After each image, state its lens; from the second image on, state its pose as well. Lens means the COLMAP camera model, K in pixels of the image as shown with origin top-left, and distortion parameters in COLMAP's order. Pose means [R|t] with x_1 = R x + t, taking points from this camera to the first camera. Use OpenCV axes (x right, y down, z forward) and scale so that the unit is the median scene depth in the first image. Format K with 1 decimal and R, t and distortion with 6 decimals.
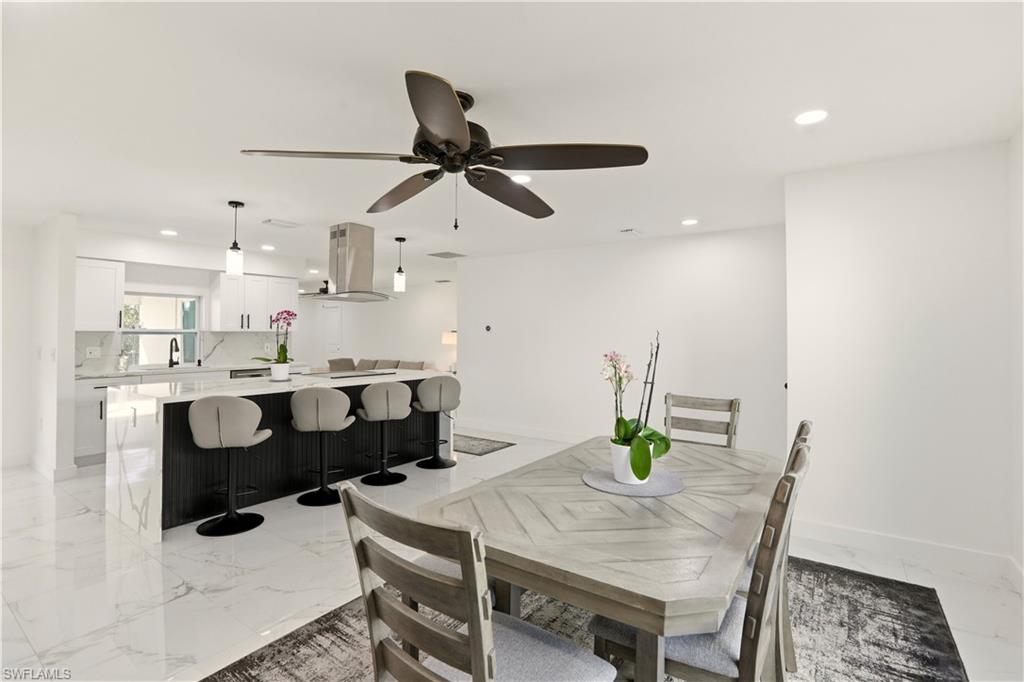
lens RADIAL K [[475.7, 0, 513.4], [0, 475.7, 333.8], [0, 0, 1]] dist [-0.040924, 0.008618]
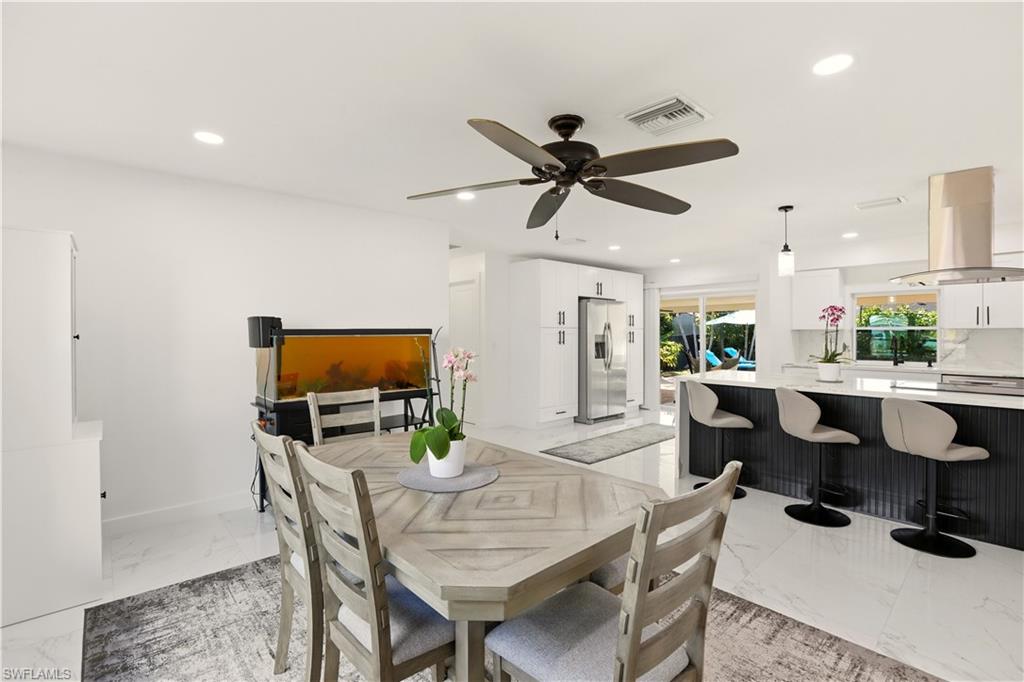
lens RADIAL K [[481.3, 0, 528.9], [0, 481.3, 334.9], [0, 0, 1]] dist [-0.003872, -0.000139]
pose [[-0.181343, 0.004174, -0.983411, 0.431604], [0.002483, 0.999990, 0.003787, 0.001526], [0.983417, -0.001756, -0.181351, 0.461861]]
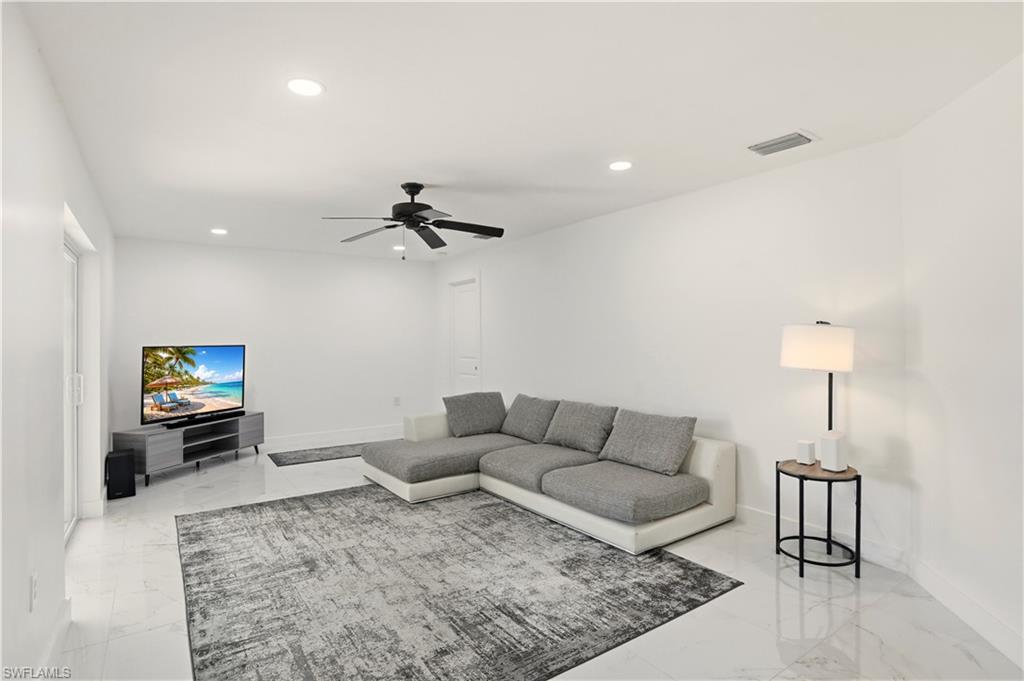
lens RADIAL K [[518.4, 0, 507.7], [0, 518.4, 334.4], [0, 0, 1]] dist [-0.032348, 0.000218]
pose [[0.934942, -0.011782, -0.354606, -0.365597], [0.010150, 0.999928, -0.006462, 0.004571], [0.354657, 0.002442, 0.934993, 1.241599]]
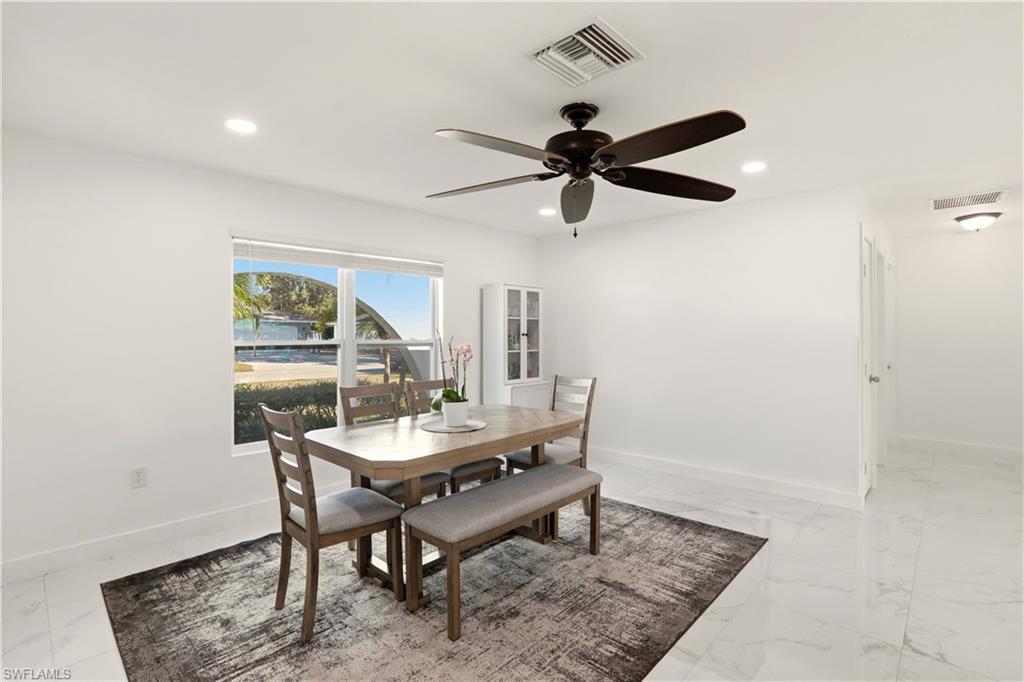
lens RADIAL K [[486.4, 0, 507.2], [0, 486.4, 338.6], [0, 0, 1]] dist [-0.052079, 0.000218]
pose [[-0.987608, -0.001281, 0.156937, -0.058119], [0.000068, 0.999963, 0.008586, 0.003220], [-0.156942, 0.008490, -0.987571, 0.873508]]
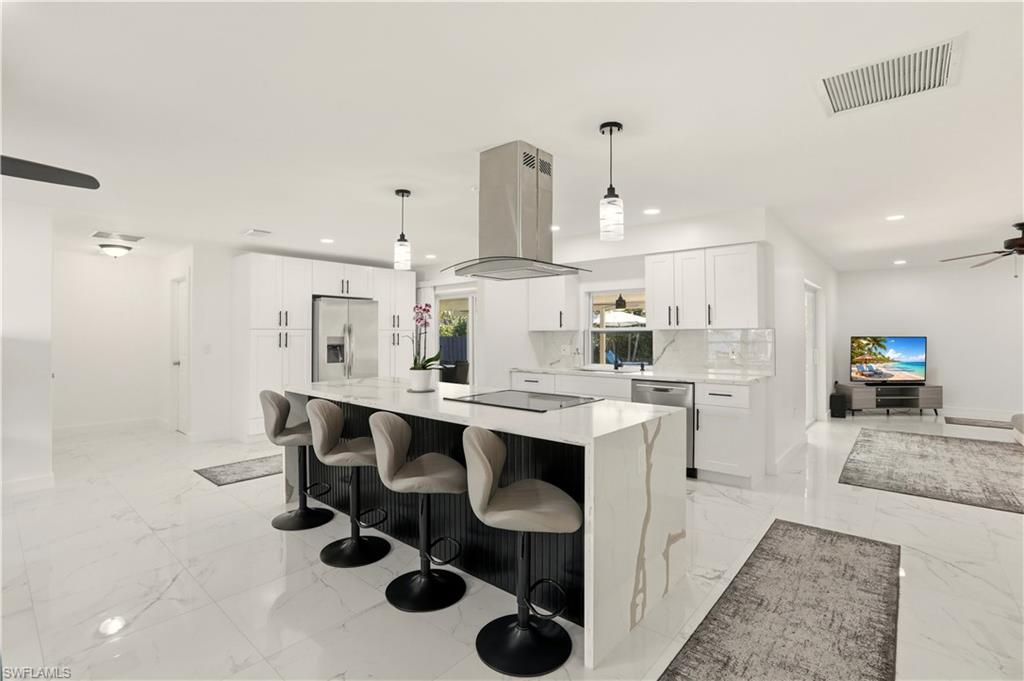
lens RADIAL K [[475.7, 0, 513.4], [0, 475.7, 333.3], [0, 0, 1]] dist [-0.040924, 0.008618]
pose [[-0.097680, -0.002213, -0.995215, 0.231526], [0.004537, 0.999986, -0.002669, 0.002850], [0.995208, -0.004776, -0.097668, 0.967649]]
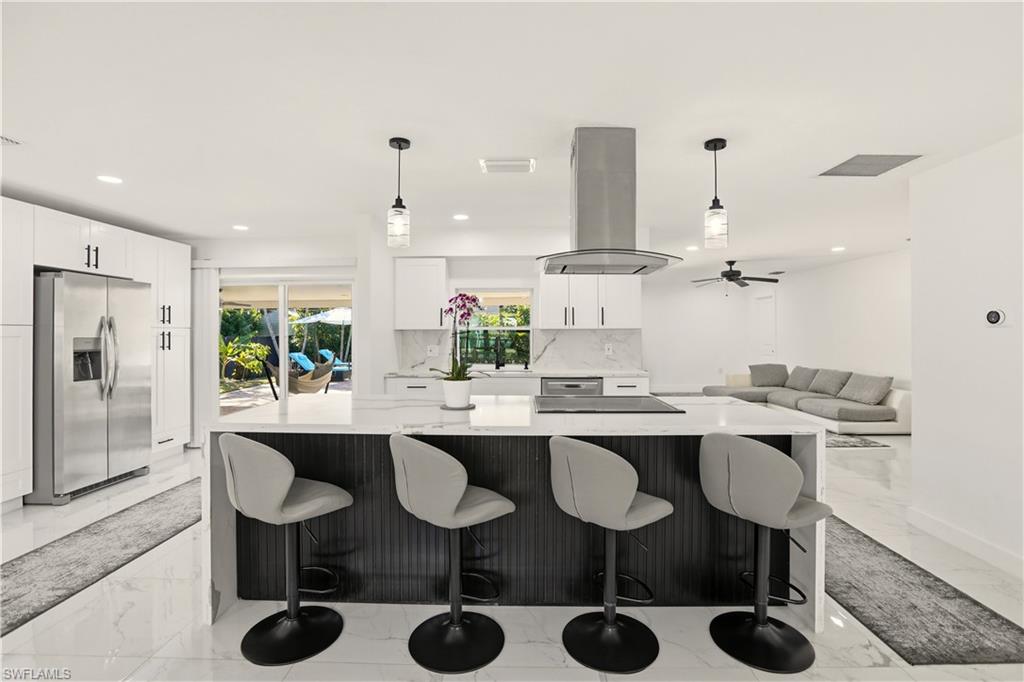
lens RADIAL K [[474.9, 0, 520.6], [0, 474.9, 329.0], [0, 0, 1]] dist [-0.047503, 0.015849]
pose [[0.566837, -0.007058, -0.823799, 0.054462], [0.003532, 0.999975, -0.006138, -0.000227], [0.823822, 0.000570, 0.566848, 0.559420]]
